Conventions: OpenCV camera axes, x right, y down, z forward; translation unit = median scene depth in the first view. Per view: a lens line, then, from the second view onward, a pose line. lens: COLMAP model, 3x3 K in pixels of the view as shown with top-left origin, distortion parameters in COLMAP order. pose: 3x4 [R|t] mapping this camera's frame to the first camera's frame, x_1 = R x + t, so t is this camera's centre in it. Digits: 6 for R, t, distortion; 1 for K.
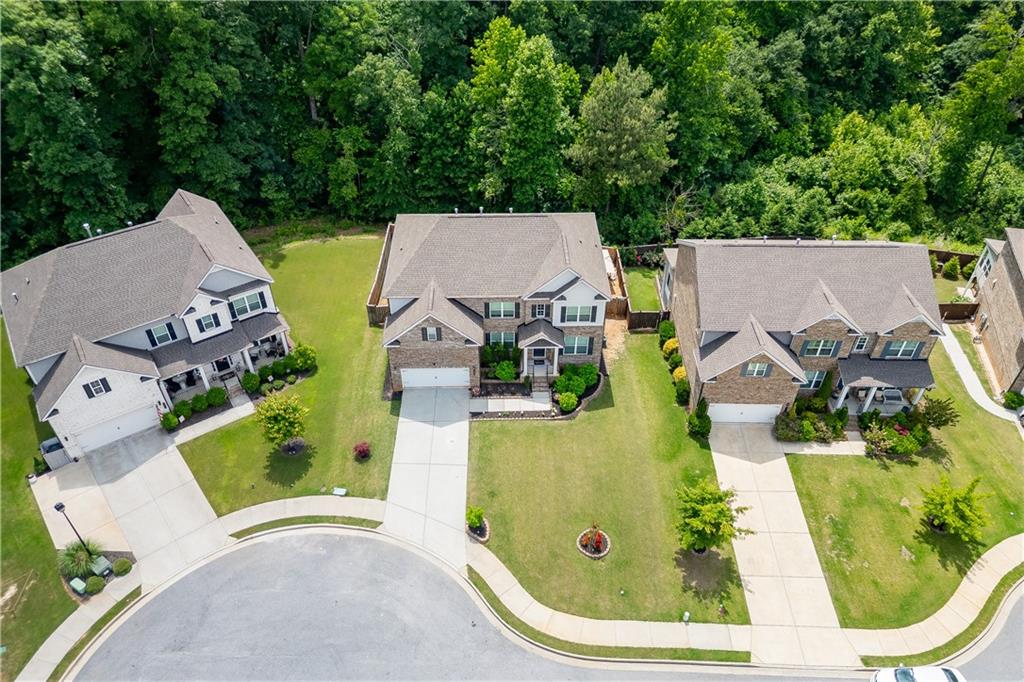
lens RADIAL K [[711.9, 0, 512.0], [0, 711.9, 341.0], [0, 0, 1]] dist [0.070367, -0.088133]
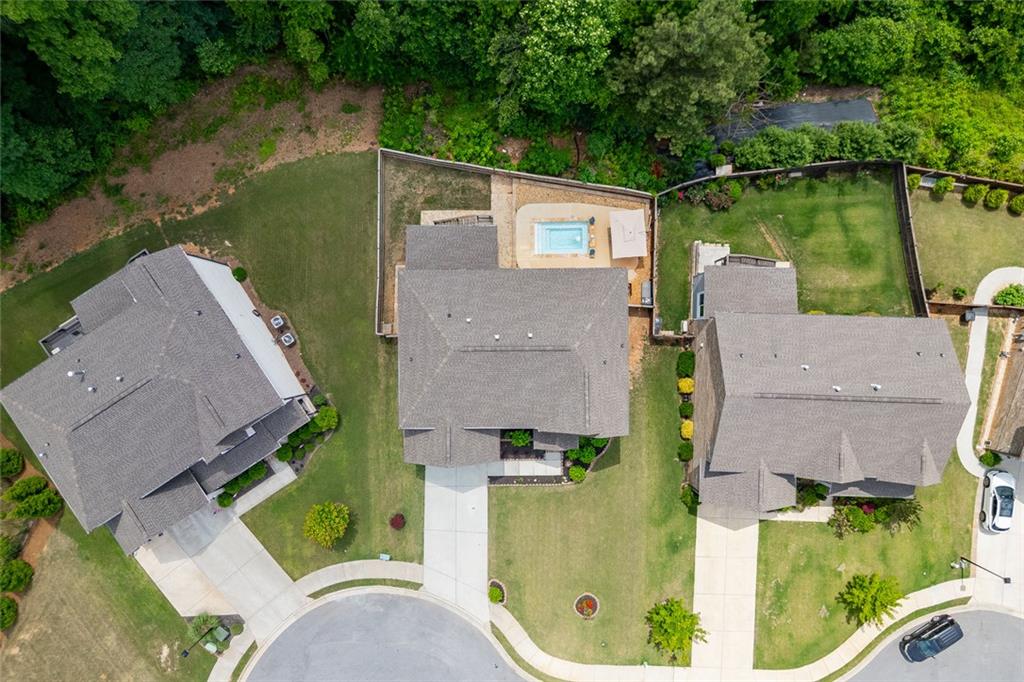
lens RADIAL K [[711.9, 0, 512.0], [0, 711.9, 341.0], [0, 0, 1]] dist [0.070367, -0.088133]
pose [[0.999851, 0.016747, -0.004208, -0.020705], [-0.007929, 0.661745, 0.749687, -0.864385], [0.015339, -0.749542, 0.661780, 0.418776]]
